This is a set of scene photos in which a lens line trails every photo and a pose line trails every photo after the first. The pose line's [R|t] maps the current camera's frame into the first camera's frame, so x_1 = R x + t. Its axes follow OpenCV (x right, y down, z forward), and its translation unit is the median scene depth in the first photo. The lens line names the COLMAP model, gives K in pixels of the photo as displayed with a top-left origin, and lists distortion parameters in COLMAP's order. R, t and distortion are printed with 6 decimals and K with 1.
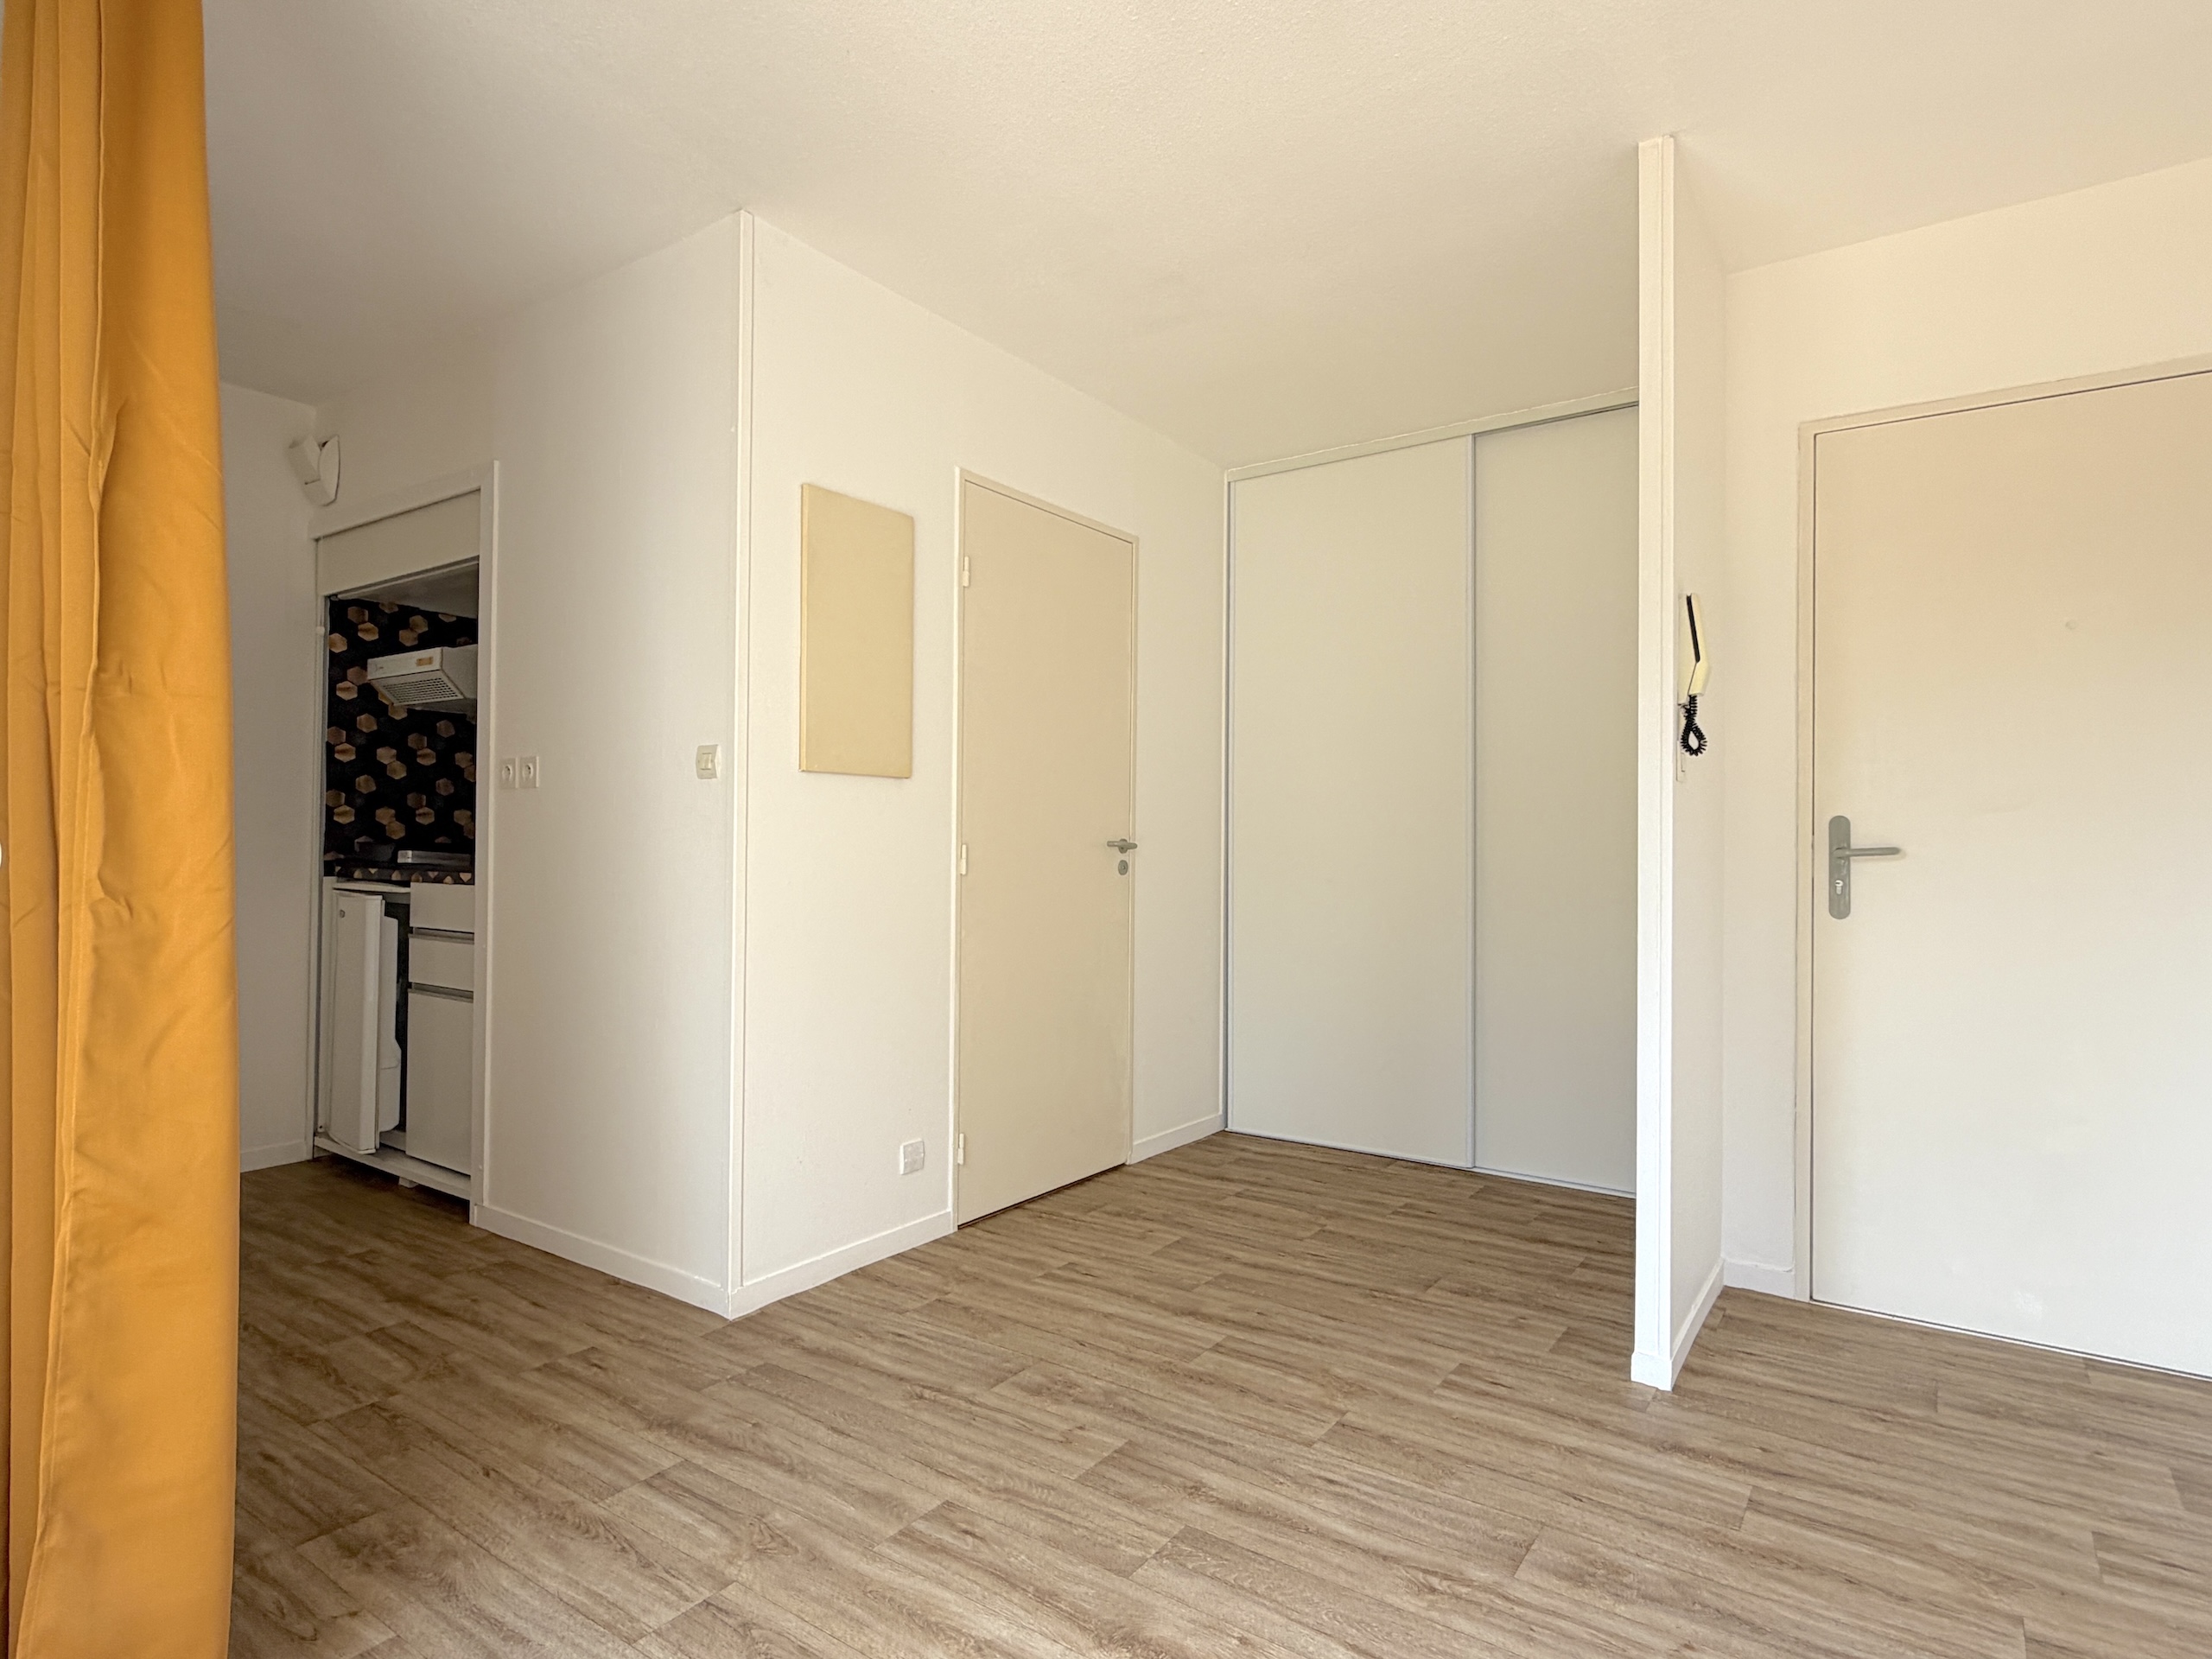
lens RADIAL K [[1194.2, 0, 1106.0], [0, 1194.2, 829.5], [0, 0, 1]] dist [0.000075, 0.000279]
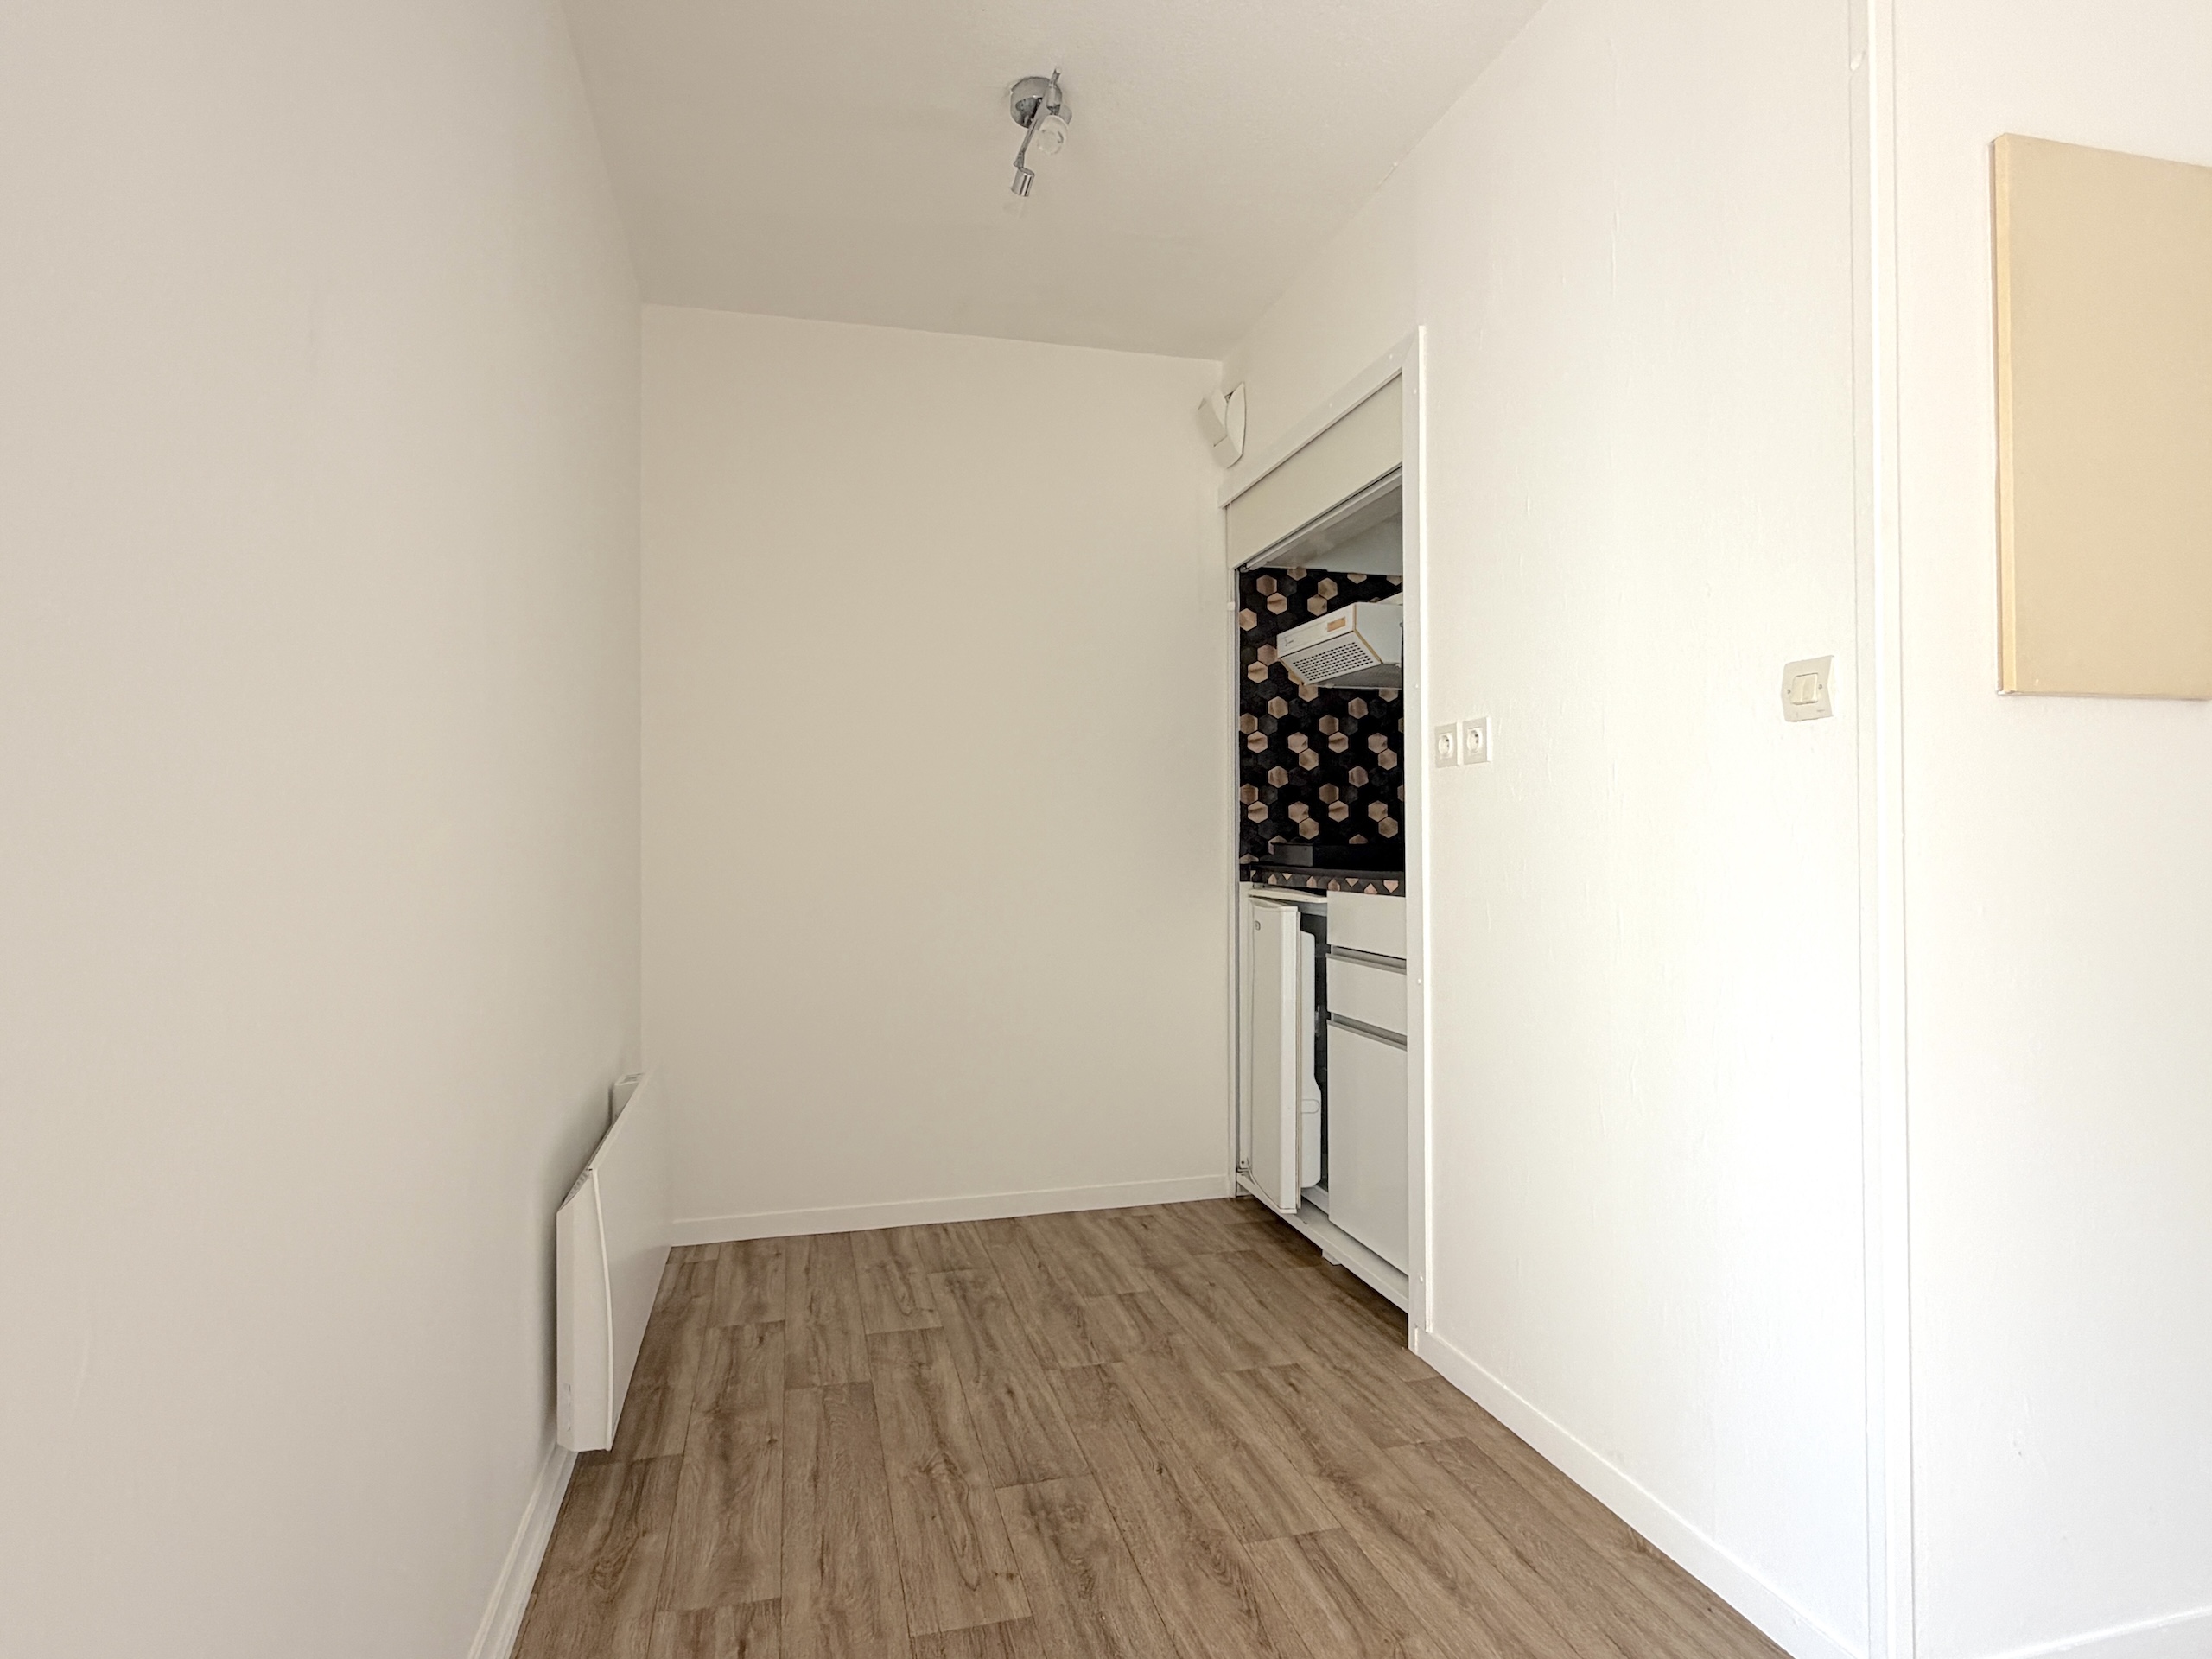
lens RADIAL K [[1194.2, 0, 1106.0], [0, 1194.2, 829.5], [0, 0, 1]] dist [0.000075, 0.000279]
pose [[0.765732, -0.018487, -0.642894, -0.161334], [0.018940, 0.999801, -0.006192, 0.004007], [0.642881, -0.007435, 0.765930, 0.259176]]
